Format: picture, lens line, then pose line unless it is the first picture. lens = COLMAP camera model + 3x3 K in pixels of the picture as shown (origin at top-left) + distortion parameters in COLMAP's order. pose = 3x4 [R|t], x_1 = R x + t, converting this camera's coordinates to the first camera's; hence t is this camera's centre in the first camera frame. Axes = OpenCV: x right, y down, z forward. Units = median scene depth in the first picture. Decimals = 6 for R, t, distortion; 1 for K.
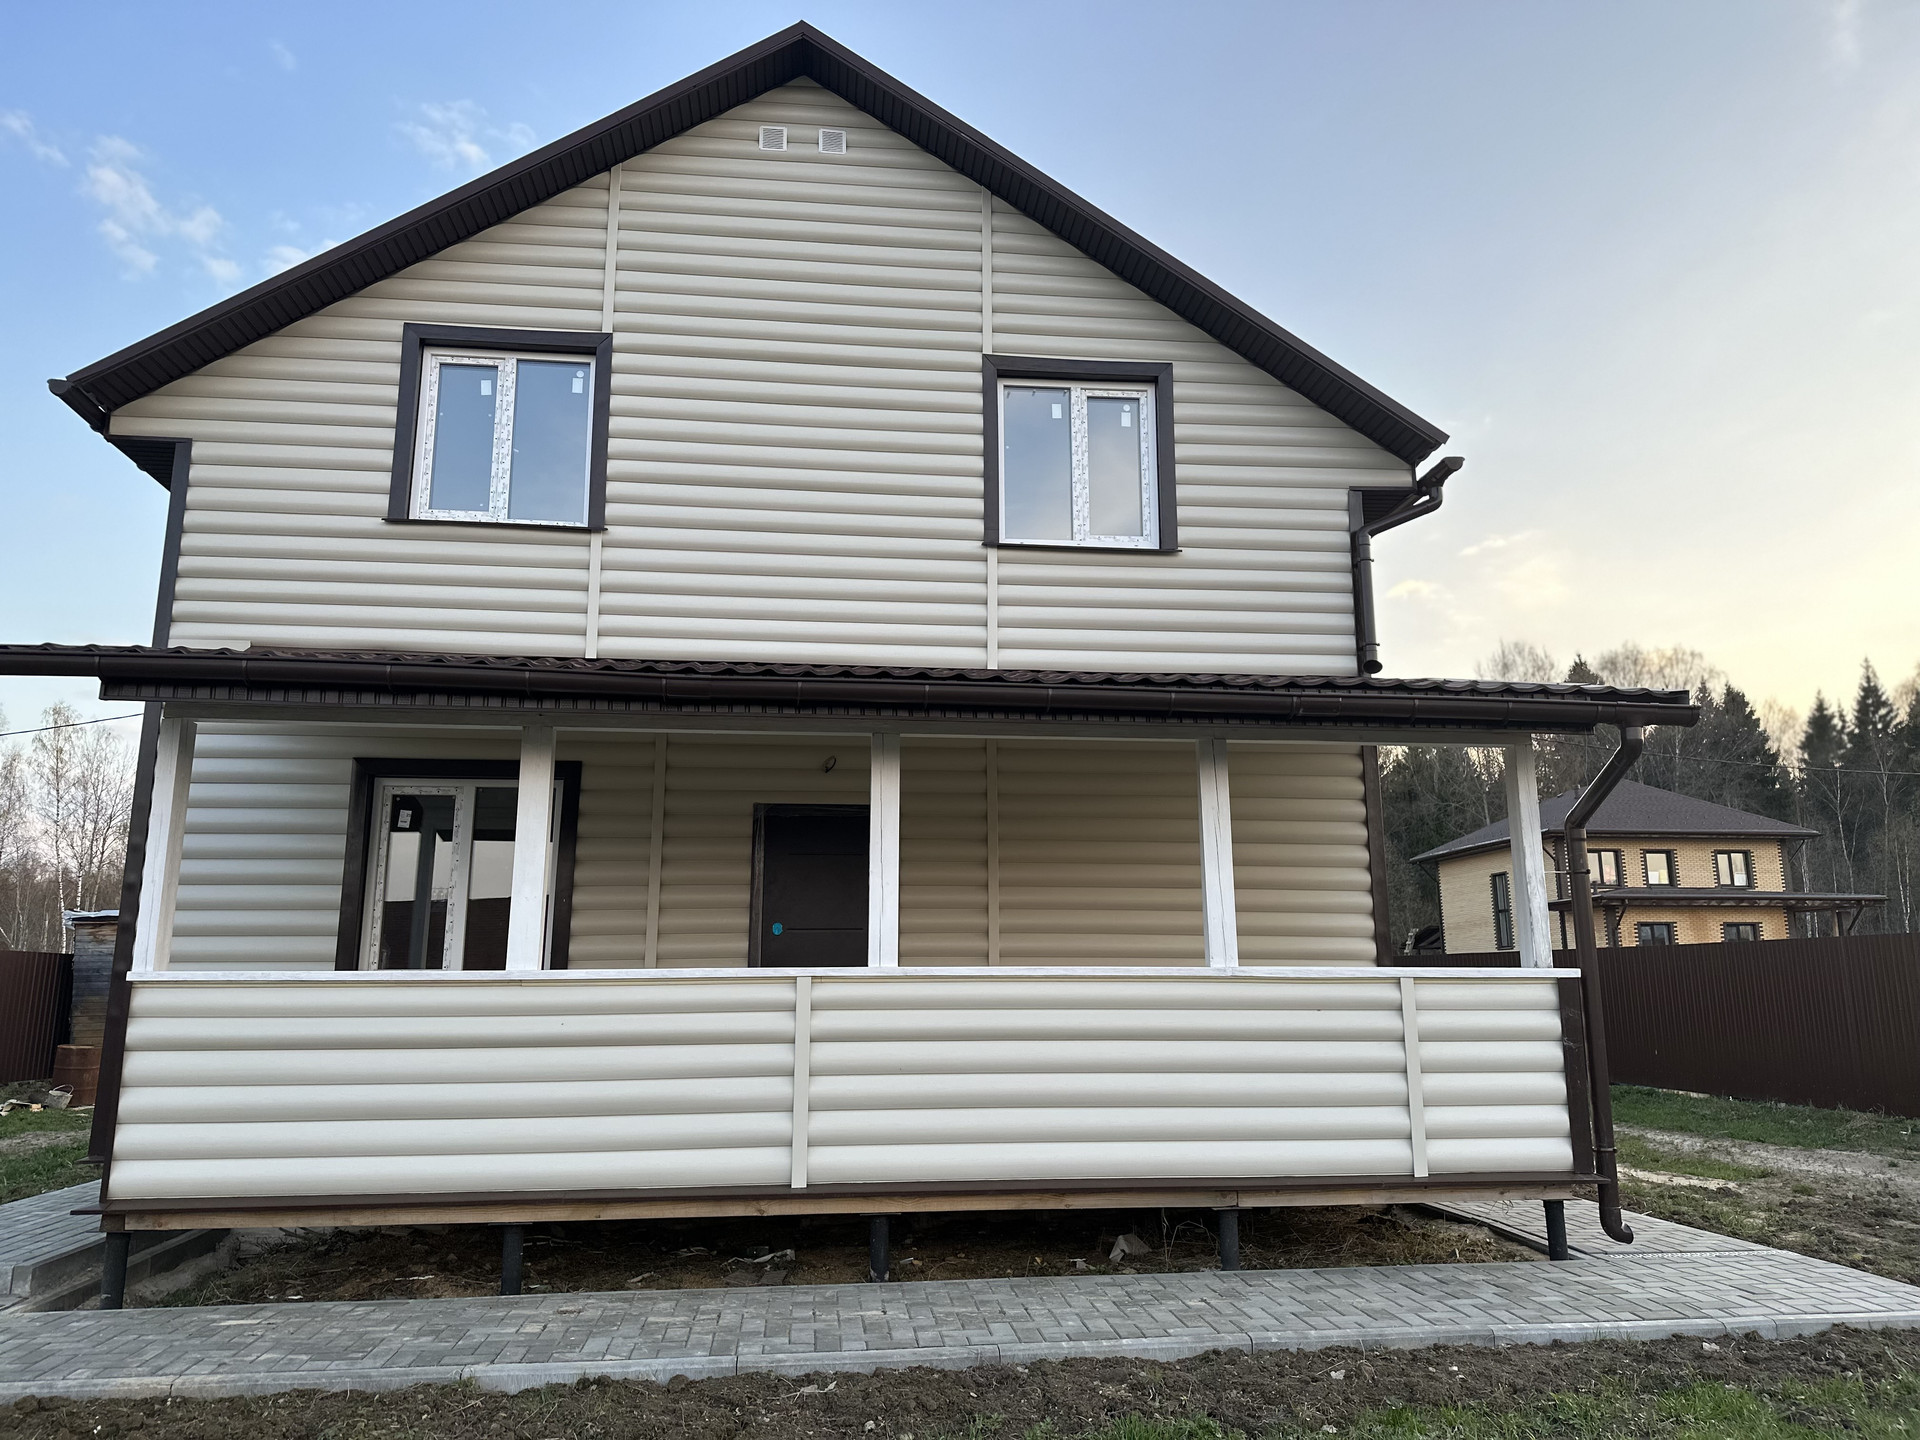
lens RADIAL K [[1335.9, 0, 958.5], [0, 1335.9, 734.2], [0, 0, 1]] dist [0.012454, 0.001784]
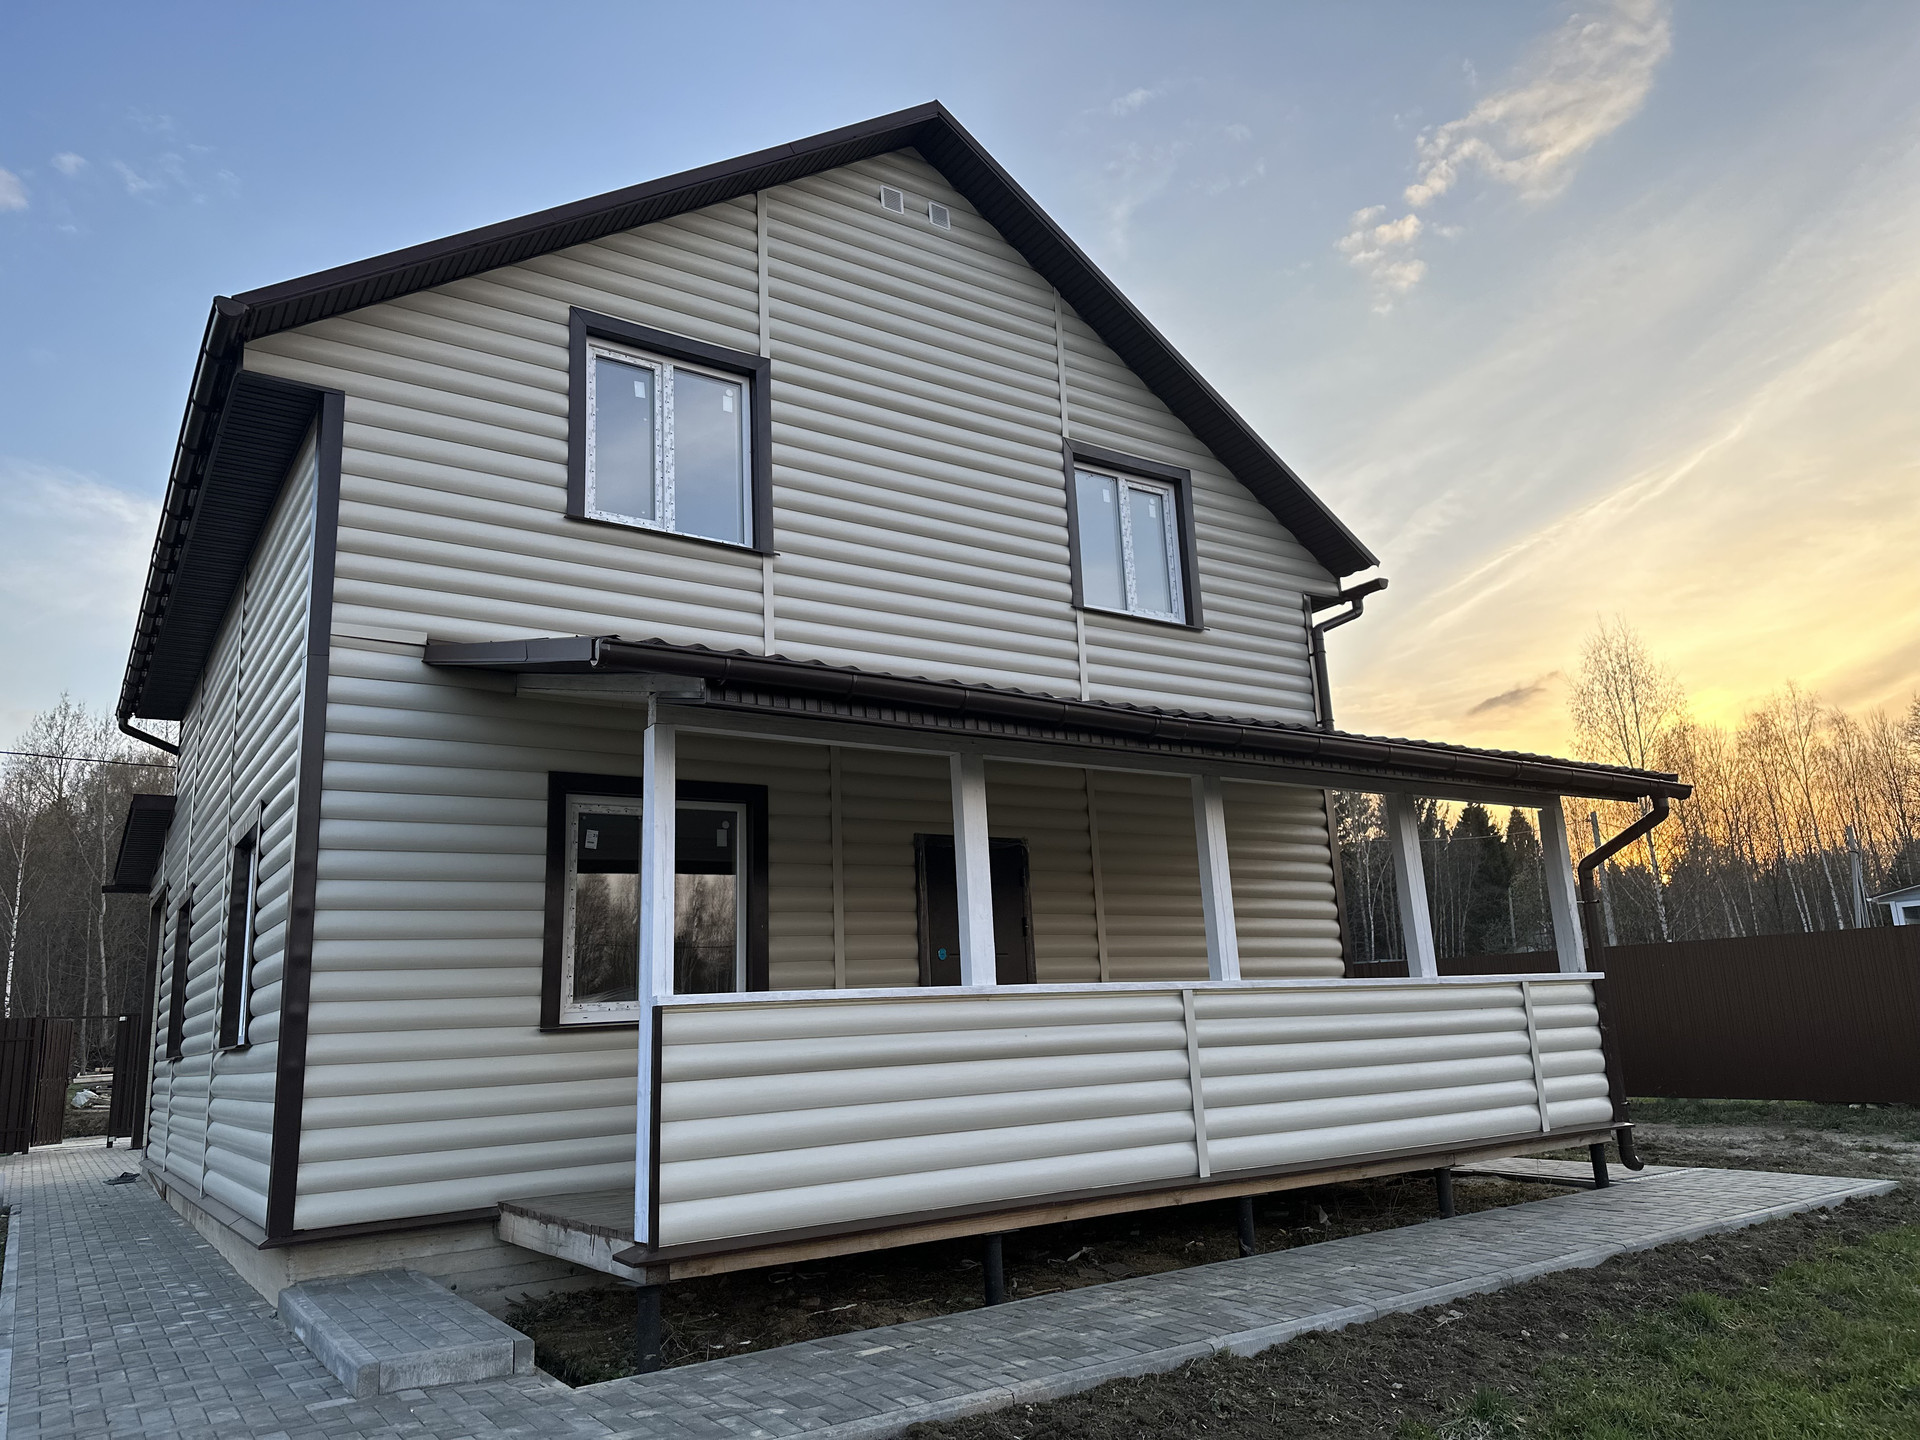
lens RADIAL K [[1333.9, 0, 960.0], [0, 1333.9, 720.0], [0, 0, 1]] dist [0.064927, -0.075691]
pose [[0.885691, 0.067152, 0.459392, -0.586420], [-0.046543, 0.997342, -0.056054, 0.019537], [-0.461935, 0.028264, 0.886463, 0.054626]]
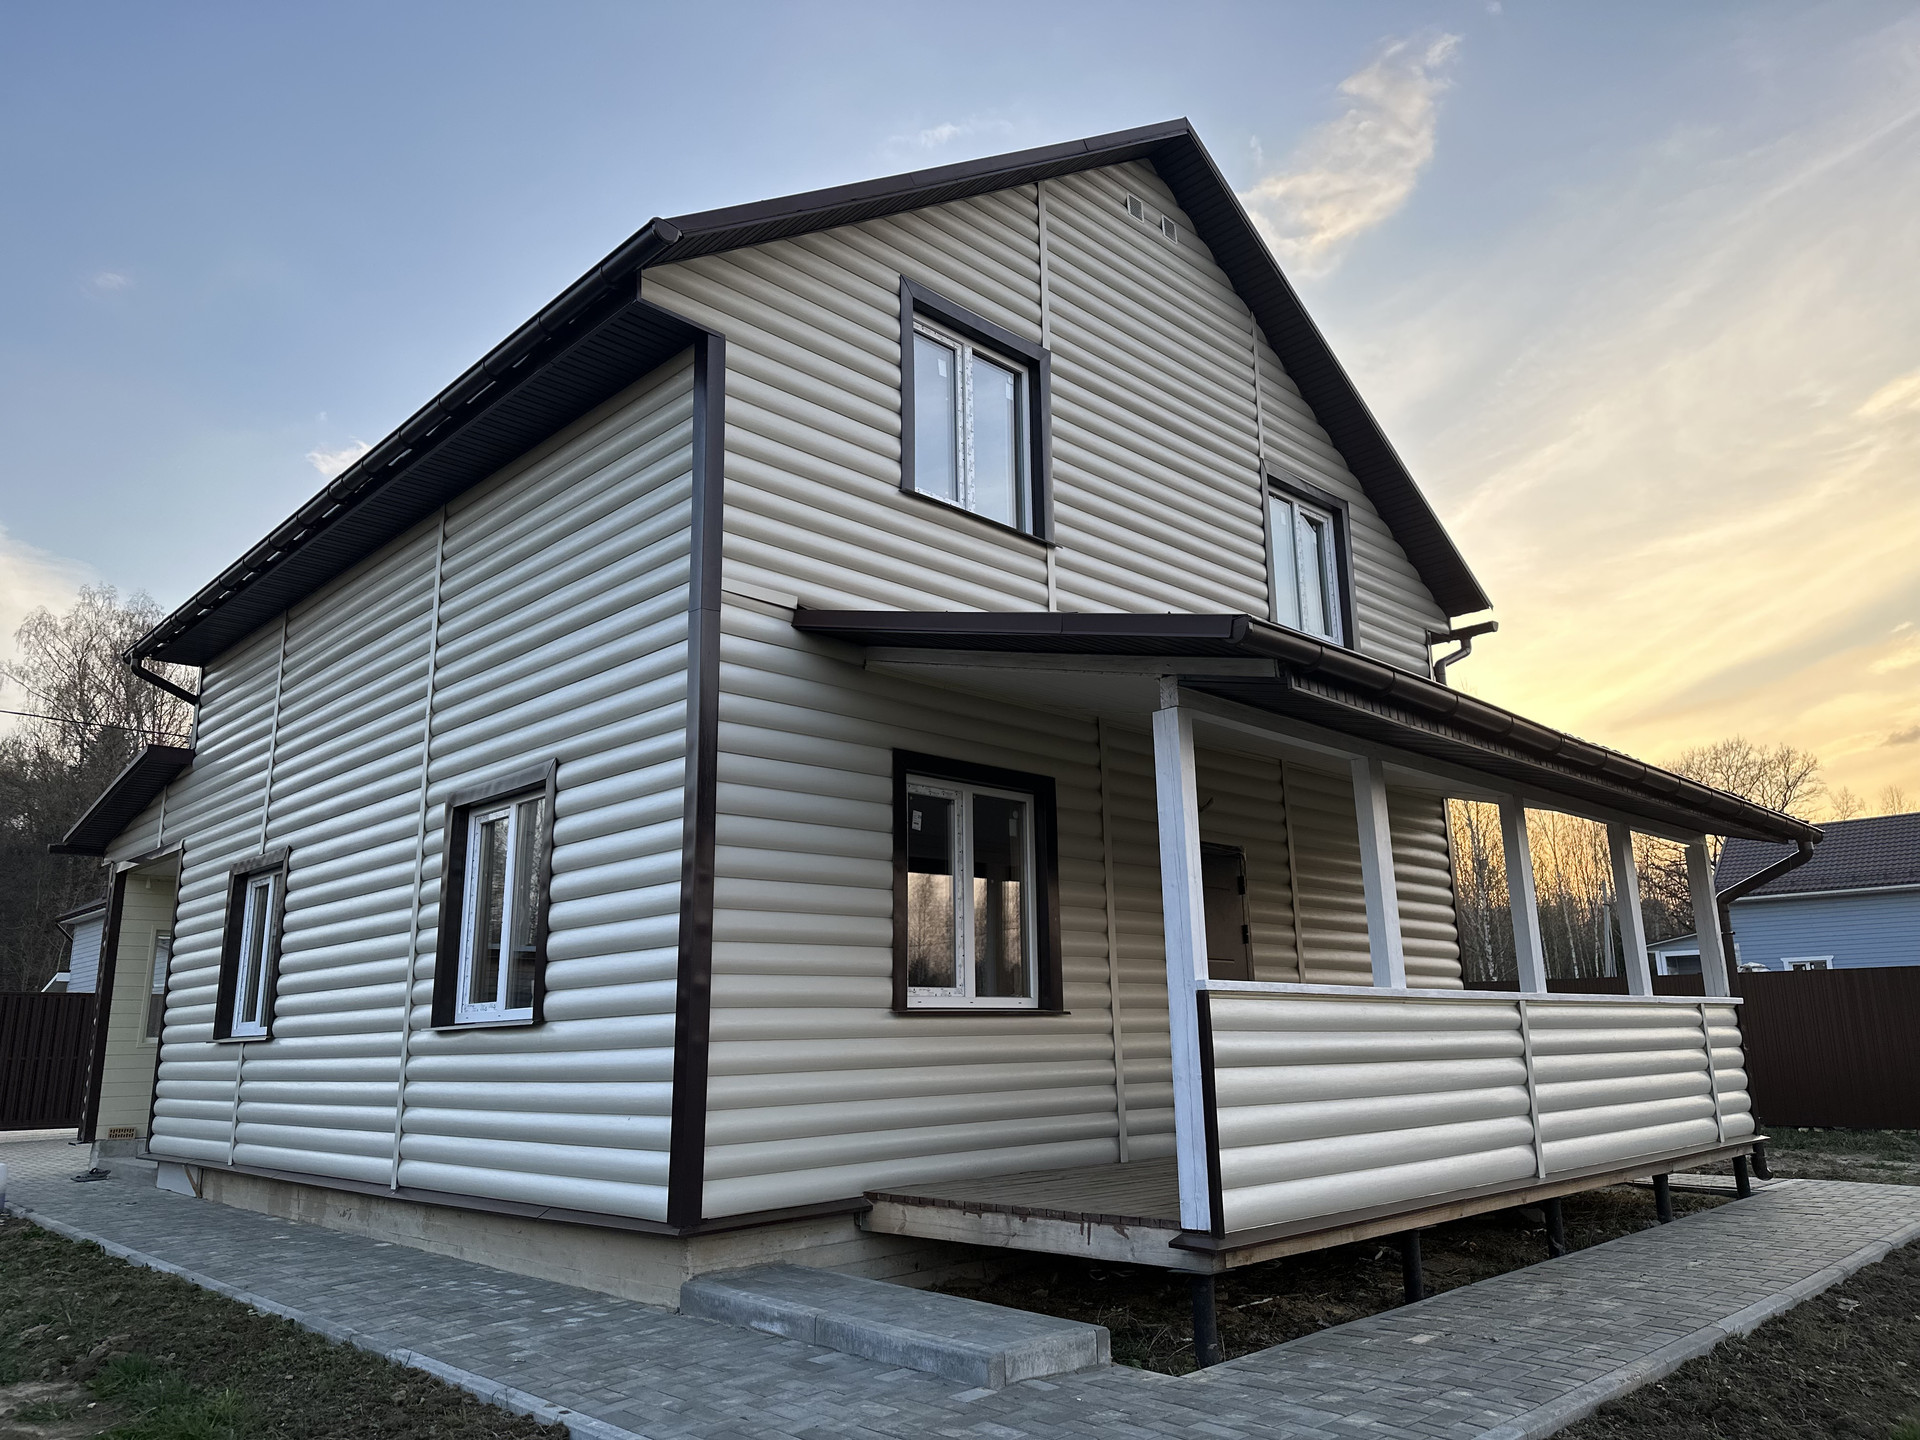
lens RADIAL K [[1340.0, 0, 969.7], [0, 1340.0, 711.3], [0, 0, 1]] dist [0.104754, -0.161660]
pose [[0.781316, 0.136386, 0.609052, -0.899383], [-0.104320, 0.990642, -0.088010, 0.062156], [-0.615356, 0.005227, 0.788232, 0.249715]]
